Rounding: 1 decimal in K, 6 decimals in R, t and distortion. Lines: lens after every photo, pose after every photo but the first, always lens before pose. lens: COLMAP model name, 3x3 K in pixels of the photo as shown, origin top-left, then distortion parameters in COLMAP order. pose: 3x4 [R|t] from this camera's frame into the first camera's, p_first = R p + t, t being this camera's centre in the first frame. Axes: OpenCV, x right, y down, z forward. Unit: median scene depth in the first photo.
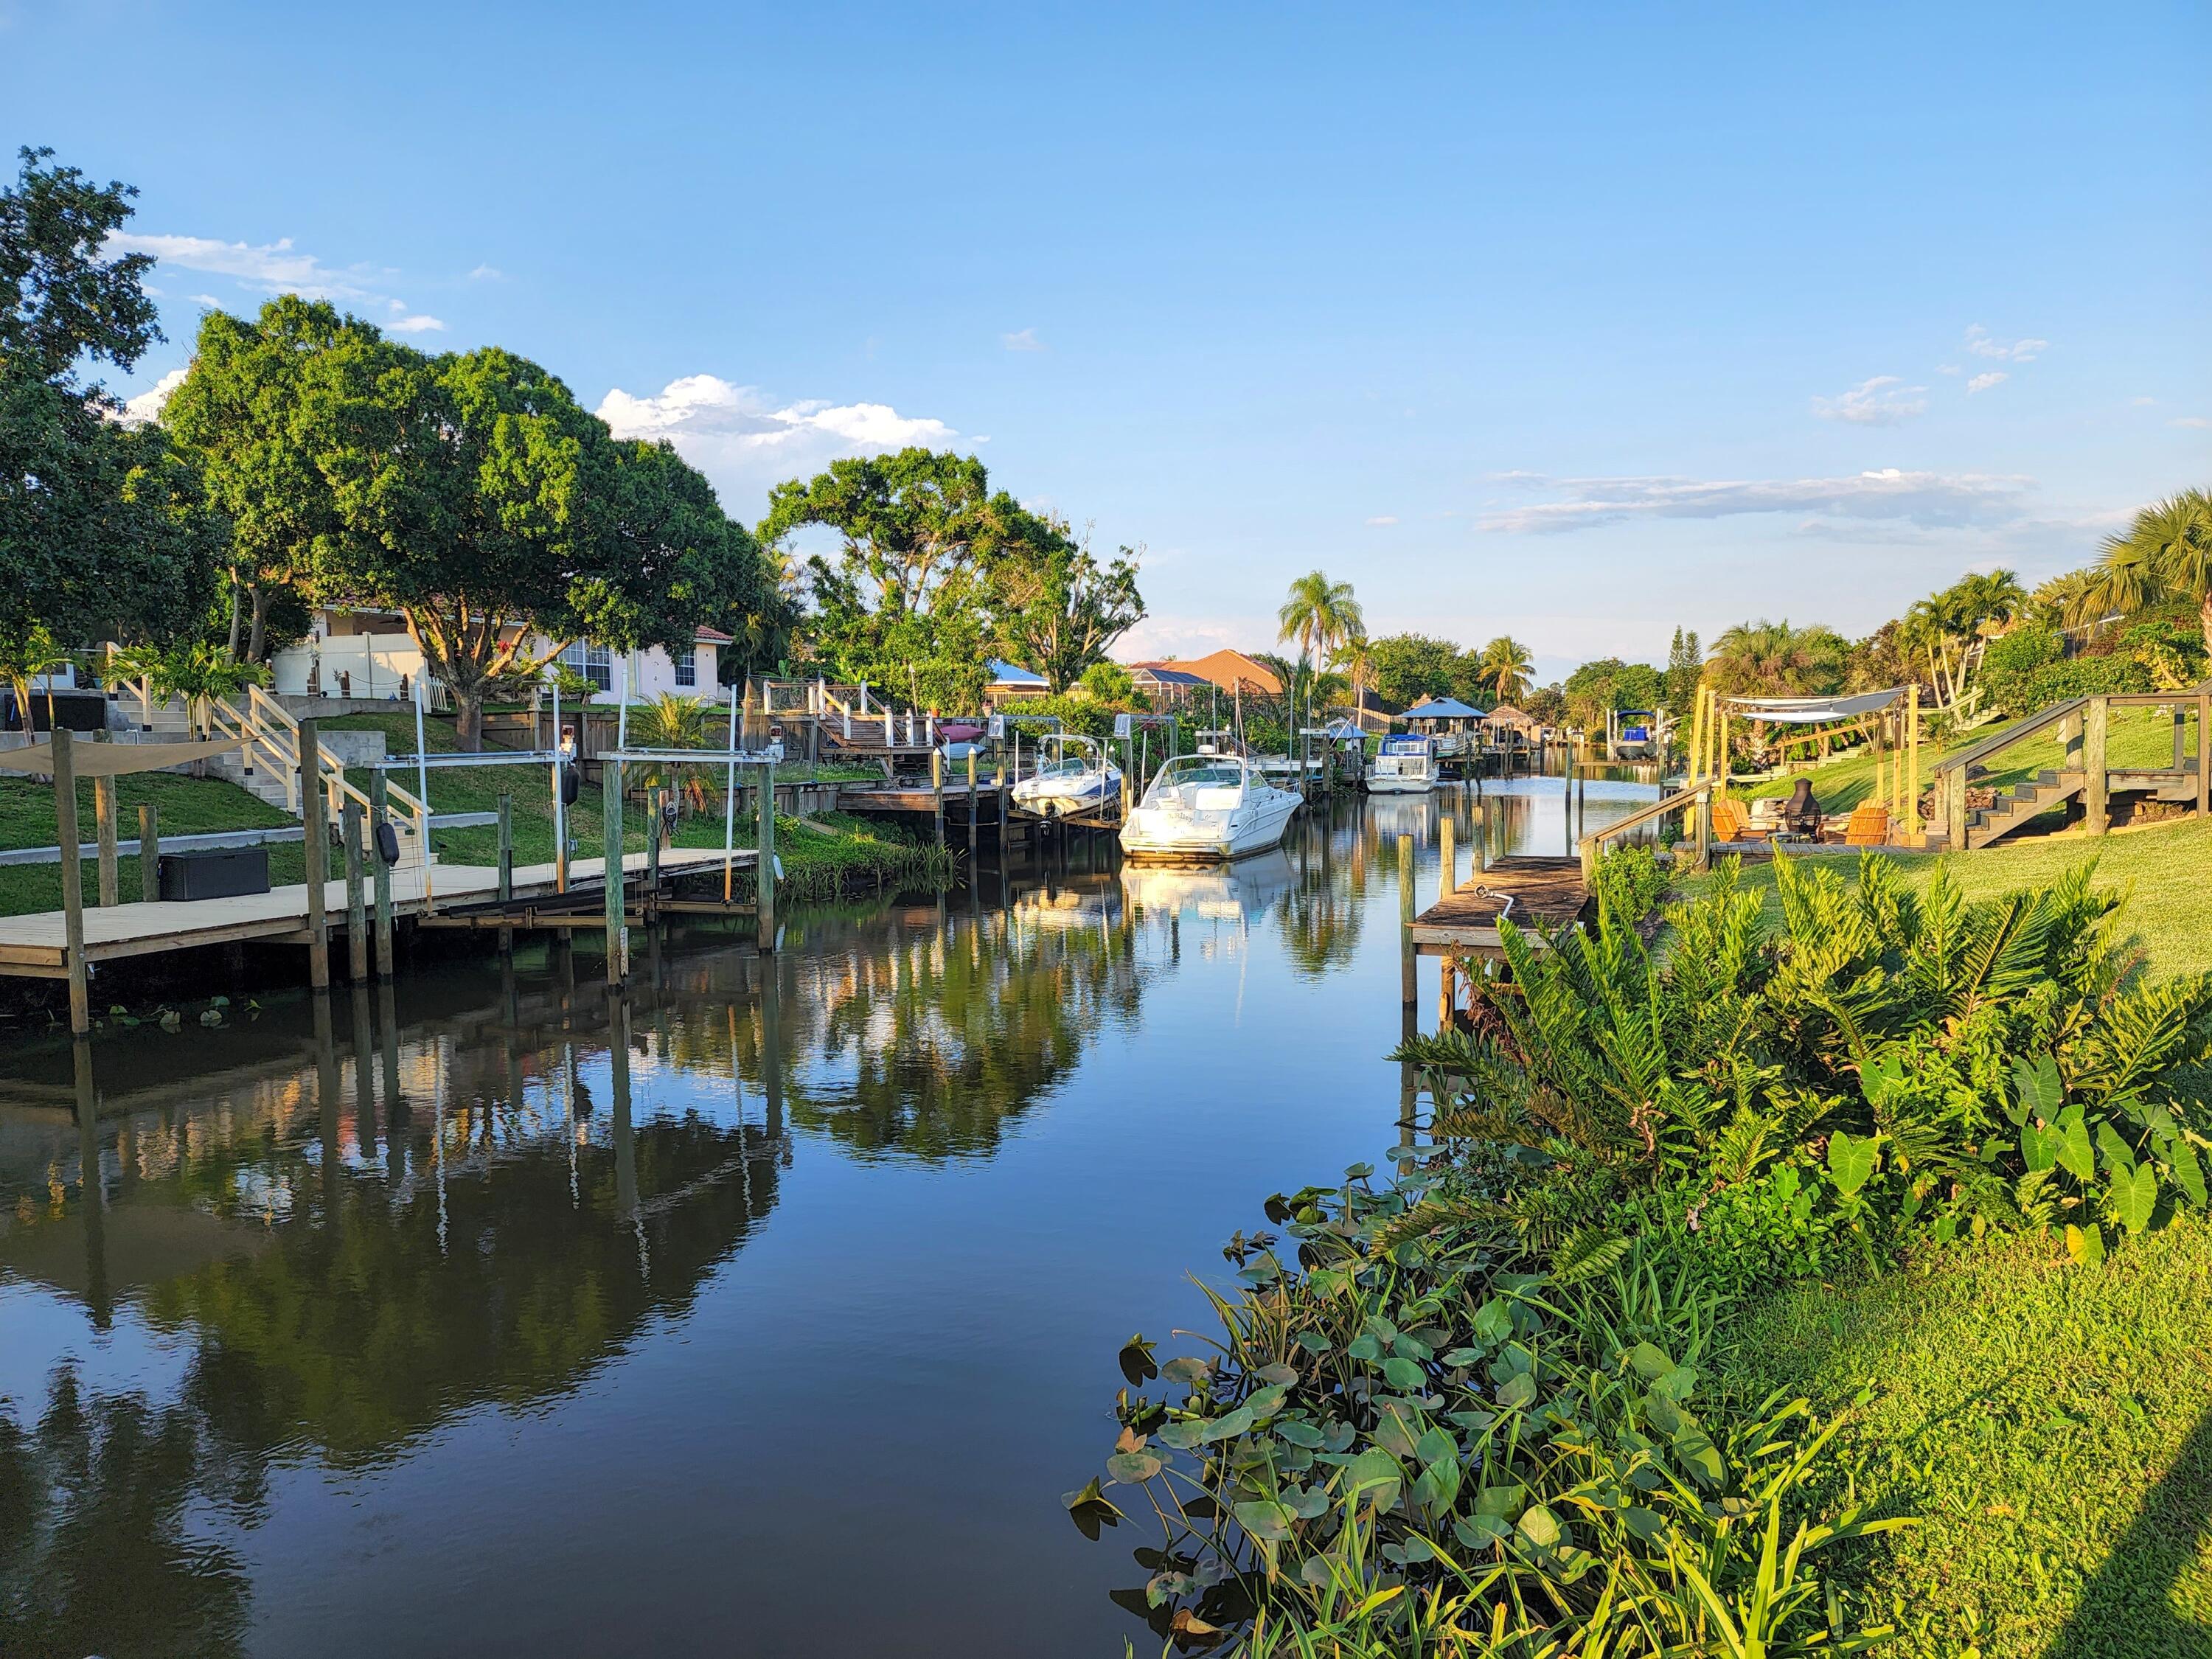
lens RADIAL K [[1442.0, 0, 1109.7], [0, 1442.0, 884.7], [0, 0, 1]] dist [0.084910, -0.102180]
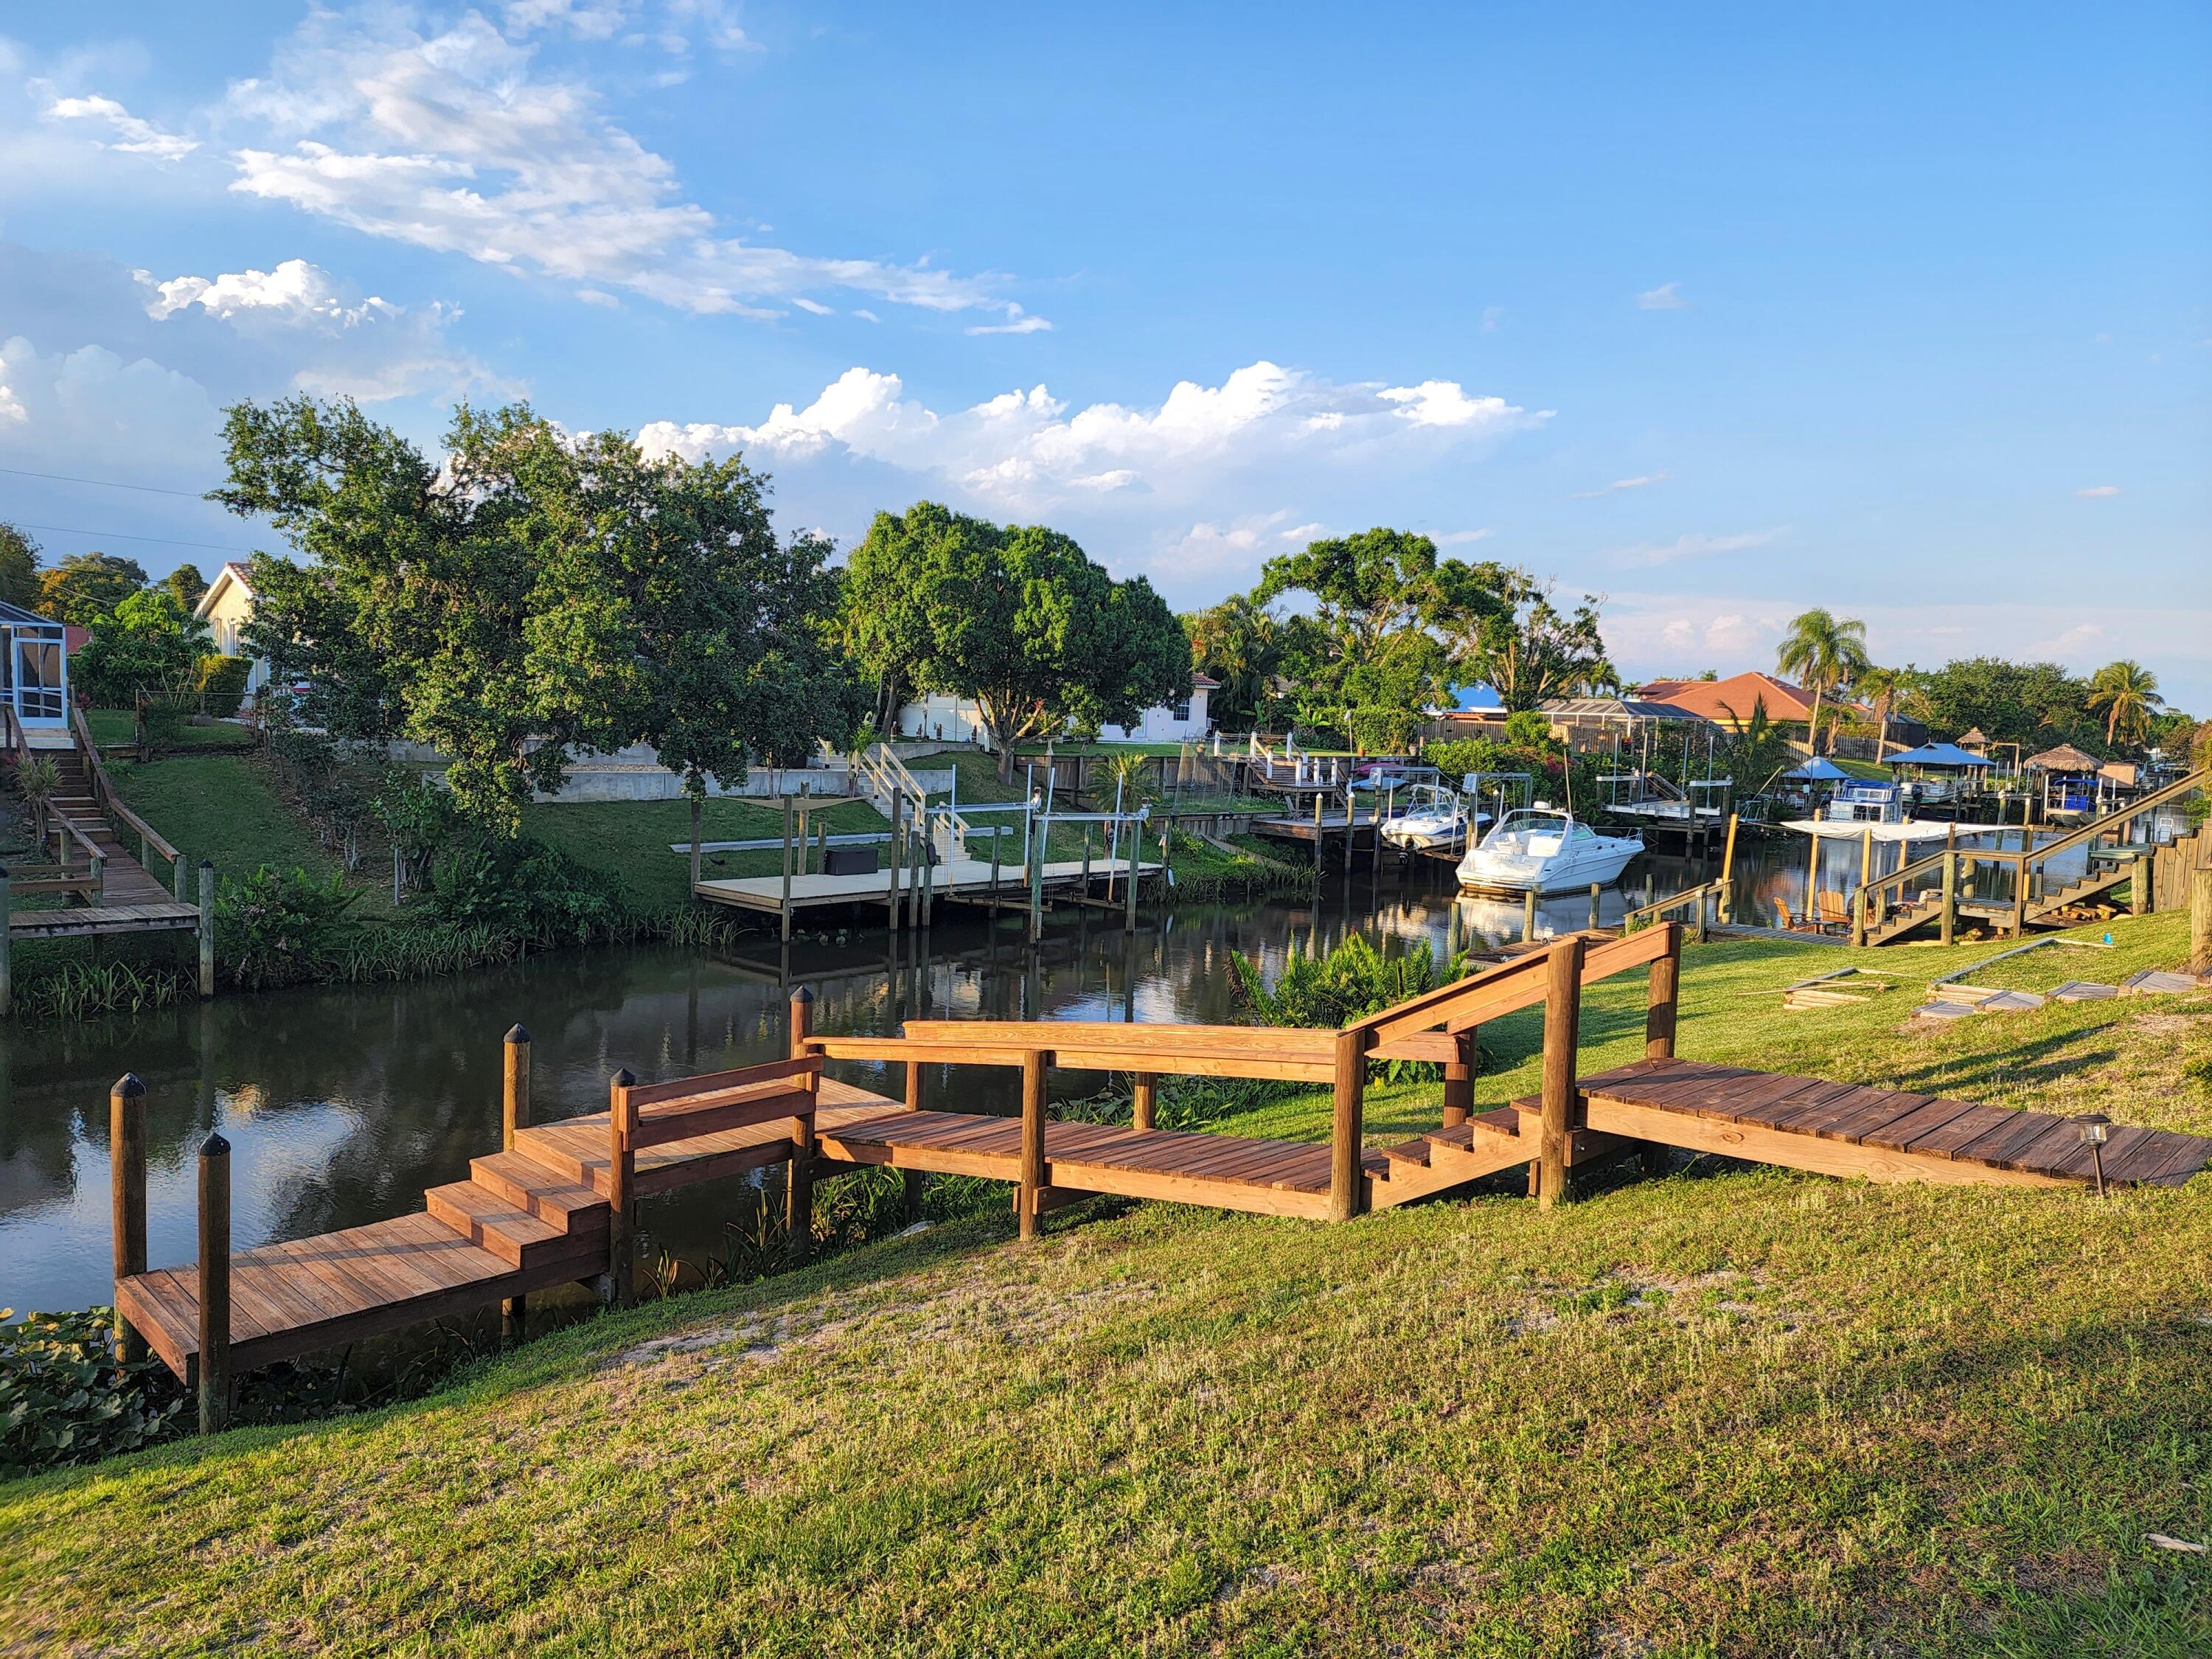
lens RADIAL K [[1463.2, 0, 1106.0], [0, 1463.2, 829.5], [0, 0, 1]] dist [0.115362, -0.145381]
pose [[0.922864, 0.070938, -0.378537, 0.211718], [-0.080802, 0.996678, -0.010216, -0.030703], [0.376555, 0.040014, 0.925530, -0.327224]]
